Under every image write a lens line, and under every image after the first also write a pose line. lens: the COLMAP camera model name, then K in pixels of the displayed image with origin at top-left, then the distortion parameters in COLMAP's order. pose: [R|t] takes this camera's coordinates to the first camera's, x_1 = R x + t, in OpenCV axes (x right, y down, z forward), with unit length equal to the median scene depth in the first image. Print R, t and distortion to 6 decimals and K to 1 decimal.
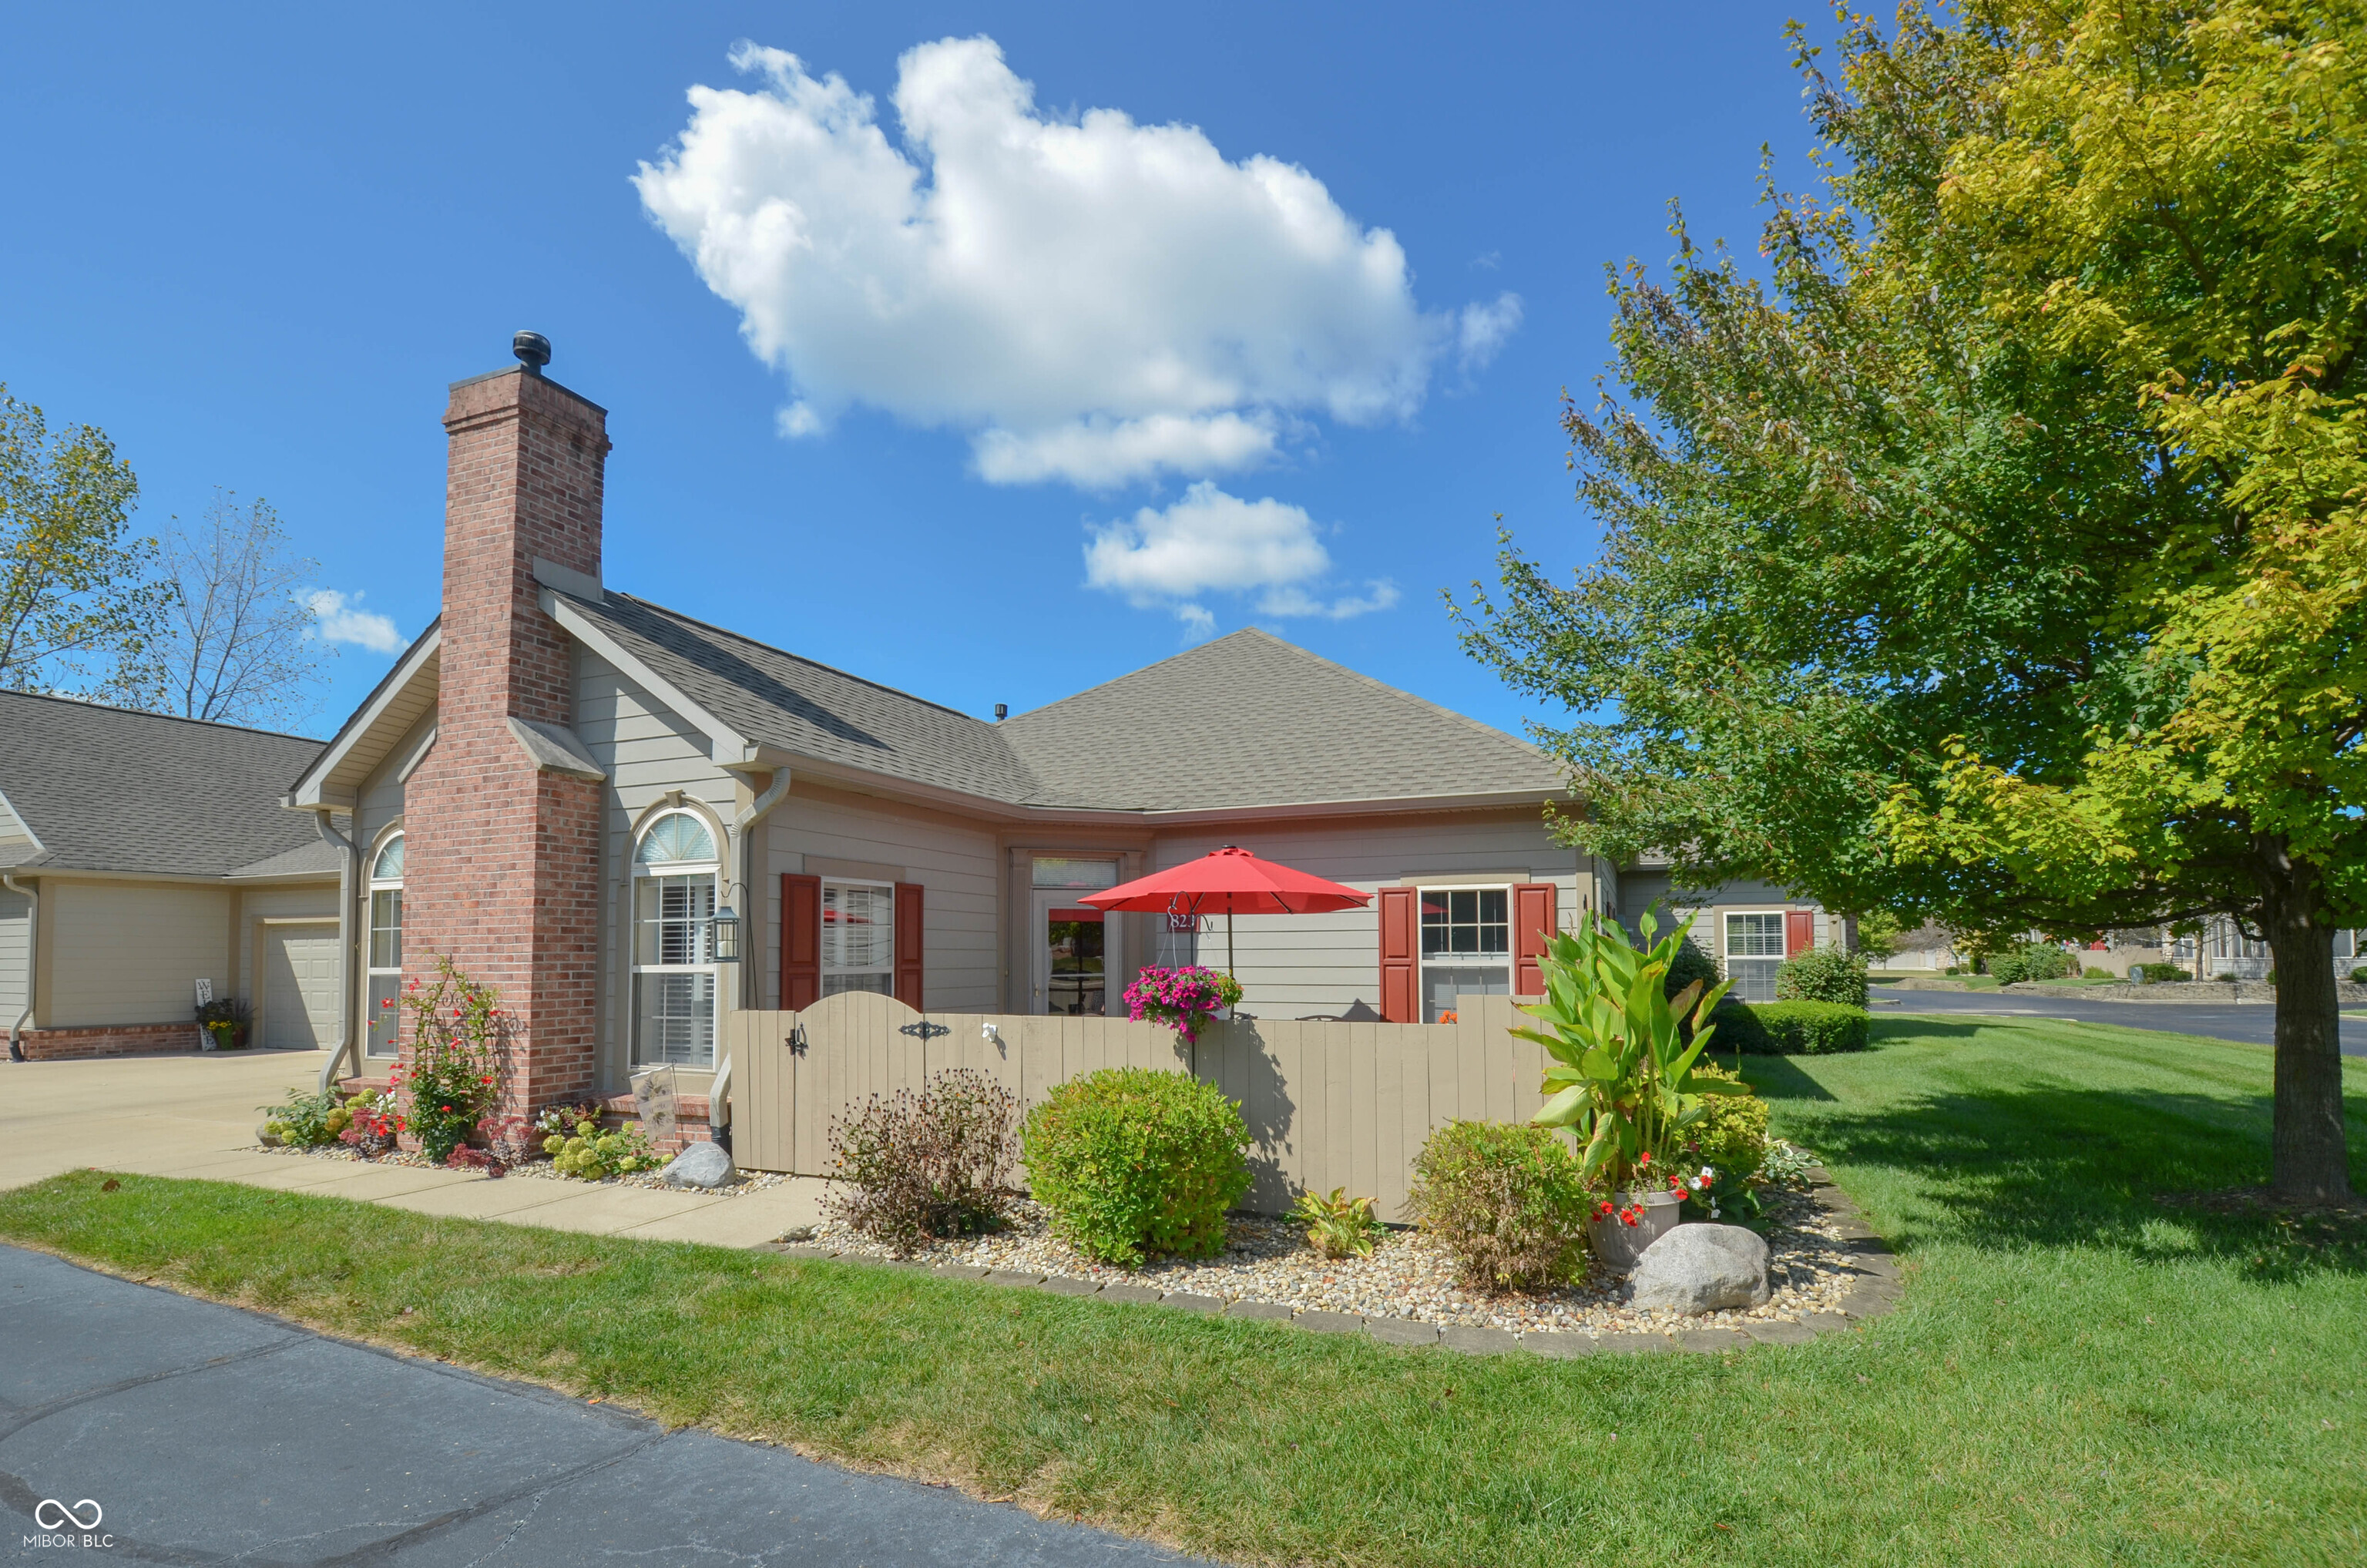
lens RADIAL K [[1080.0, 0, 1240.0], [0, 1080.0, 895.7], [0, 0, 1]] dist [0.001106, -0.012413]
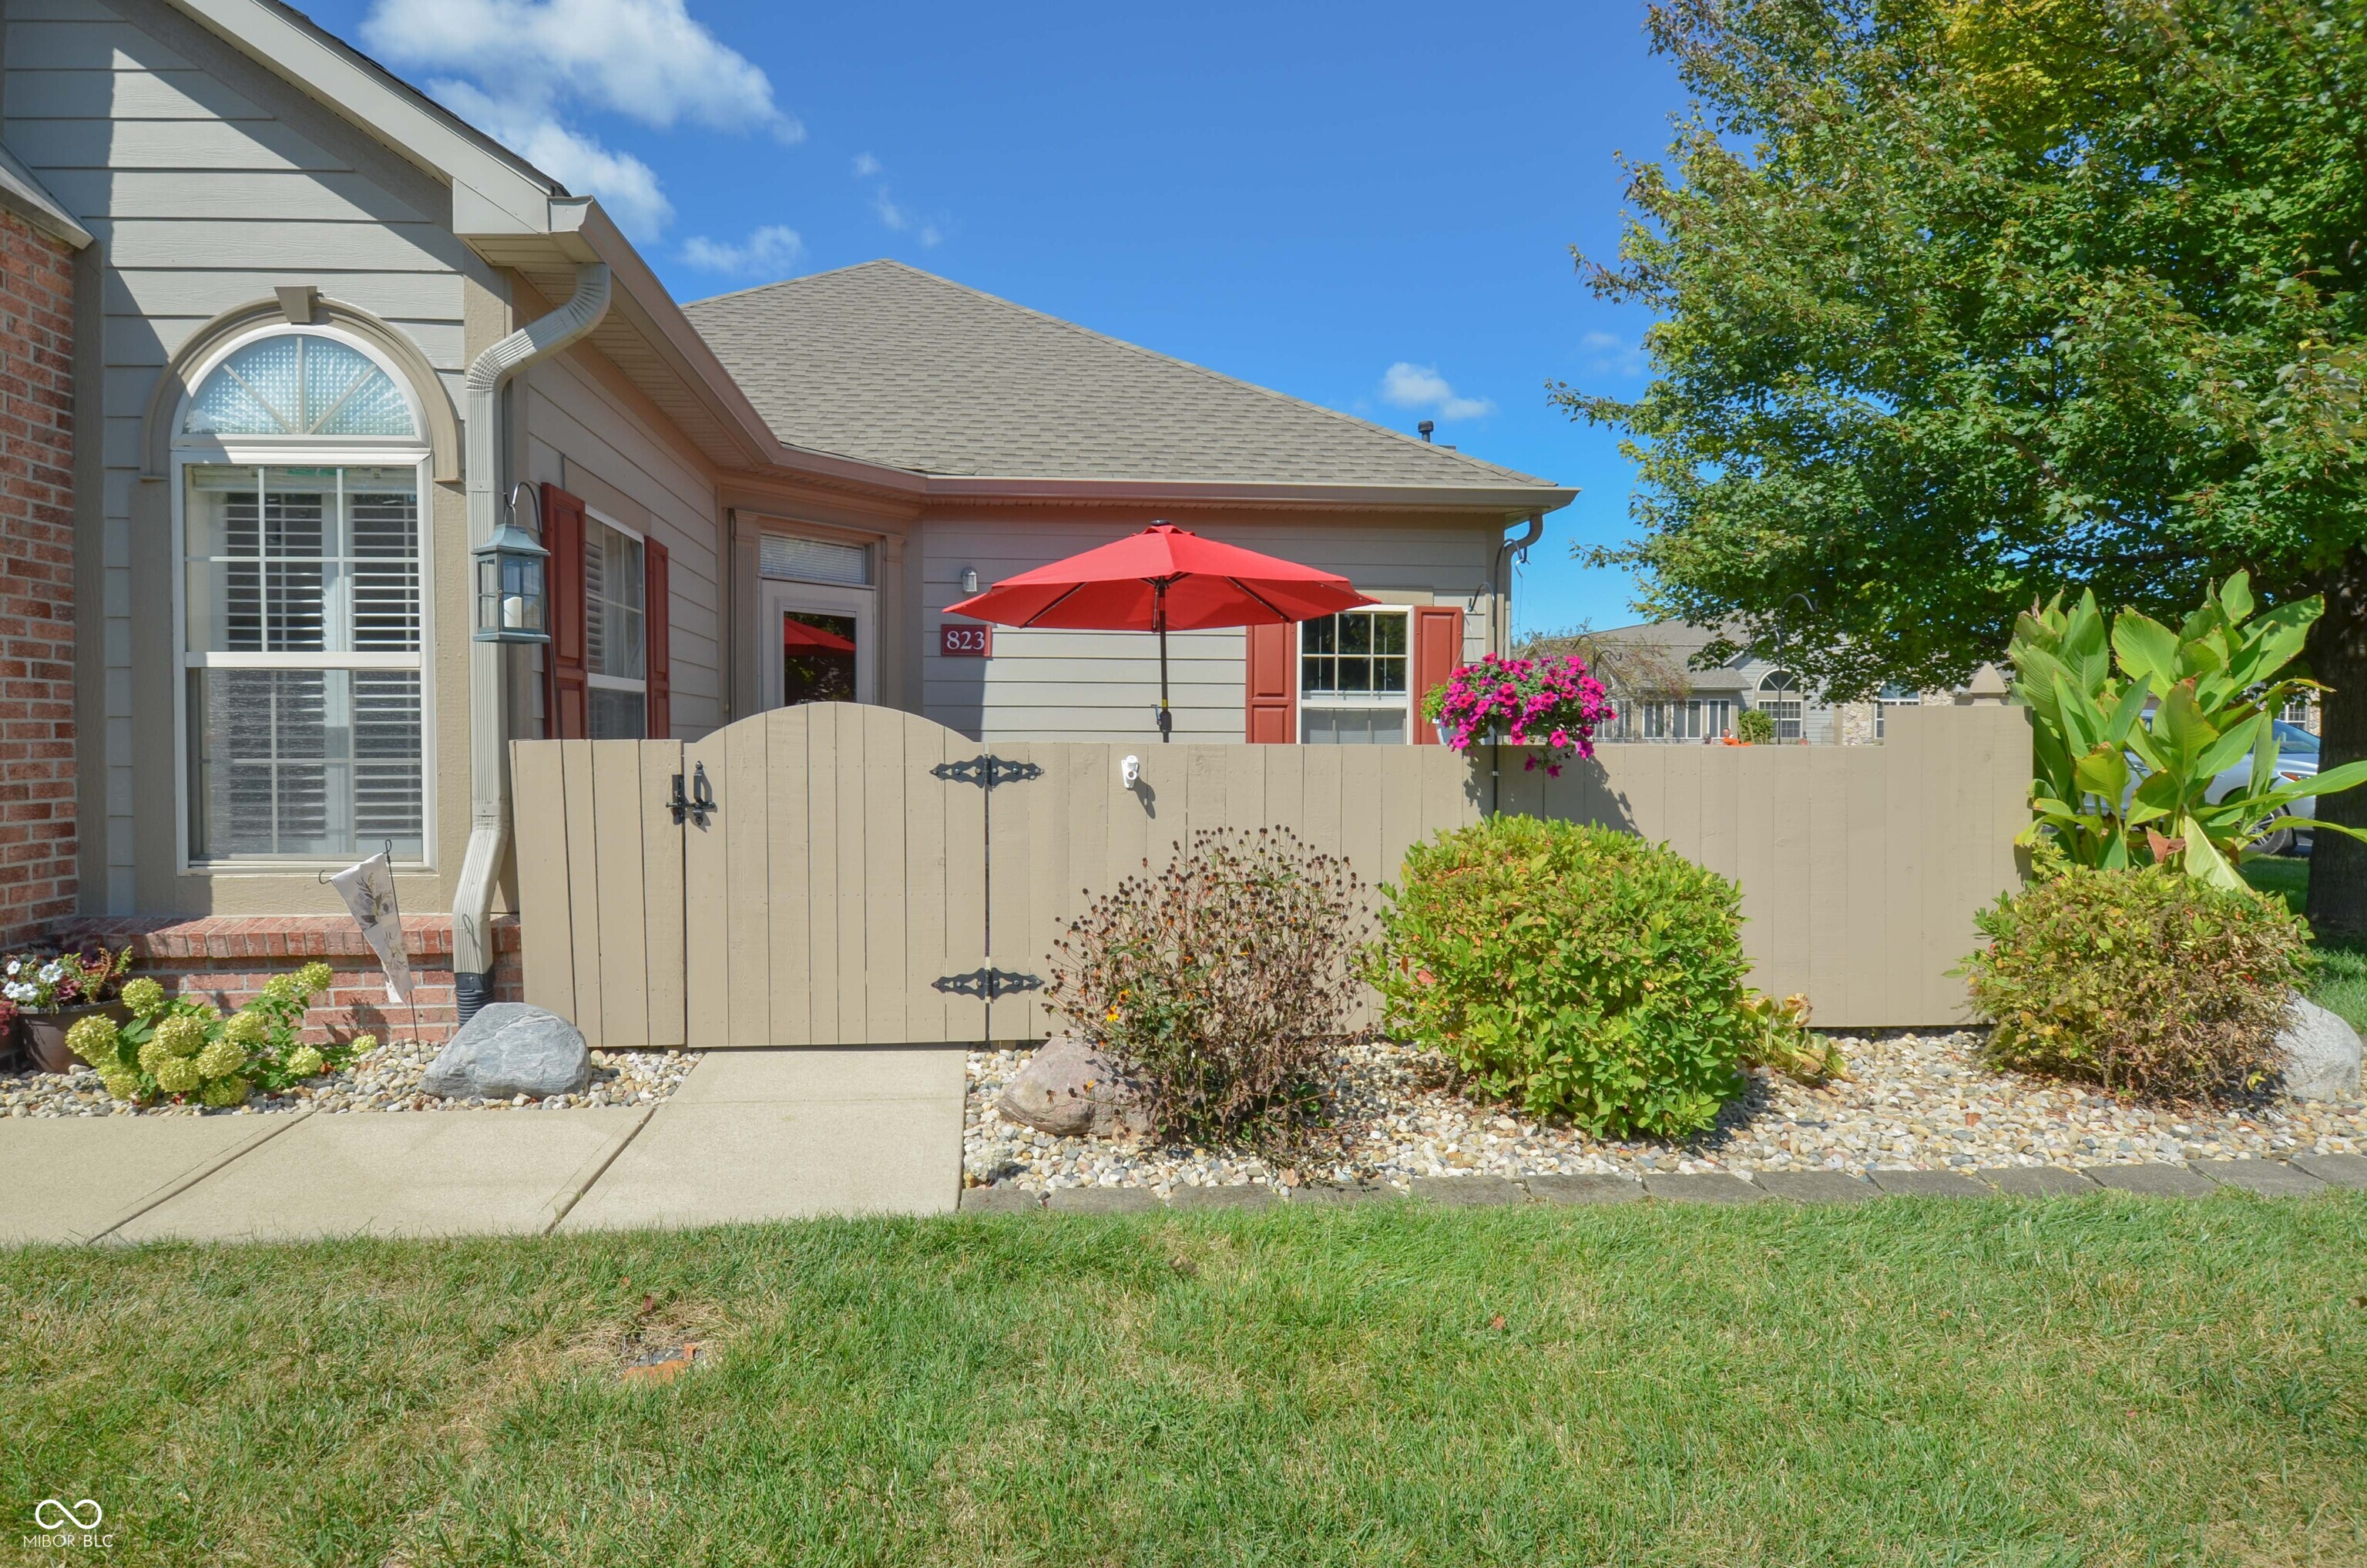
lens RADIAL K [[1220.1, 0, 1121.2], [0, 1220.1, 761.1], [0, 0, 1]] dist [0.002291, -0.008019]
pose [[0.904527, -0.000020, 0.426416, -0.418782], [-0.032134, 0.997153, 0.068211, 0.062352], [-0.425204, -0.075401, 0.901952, 0.338955]]
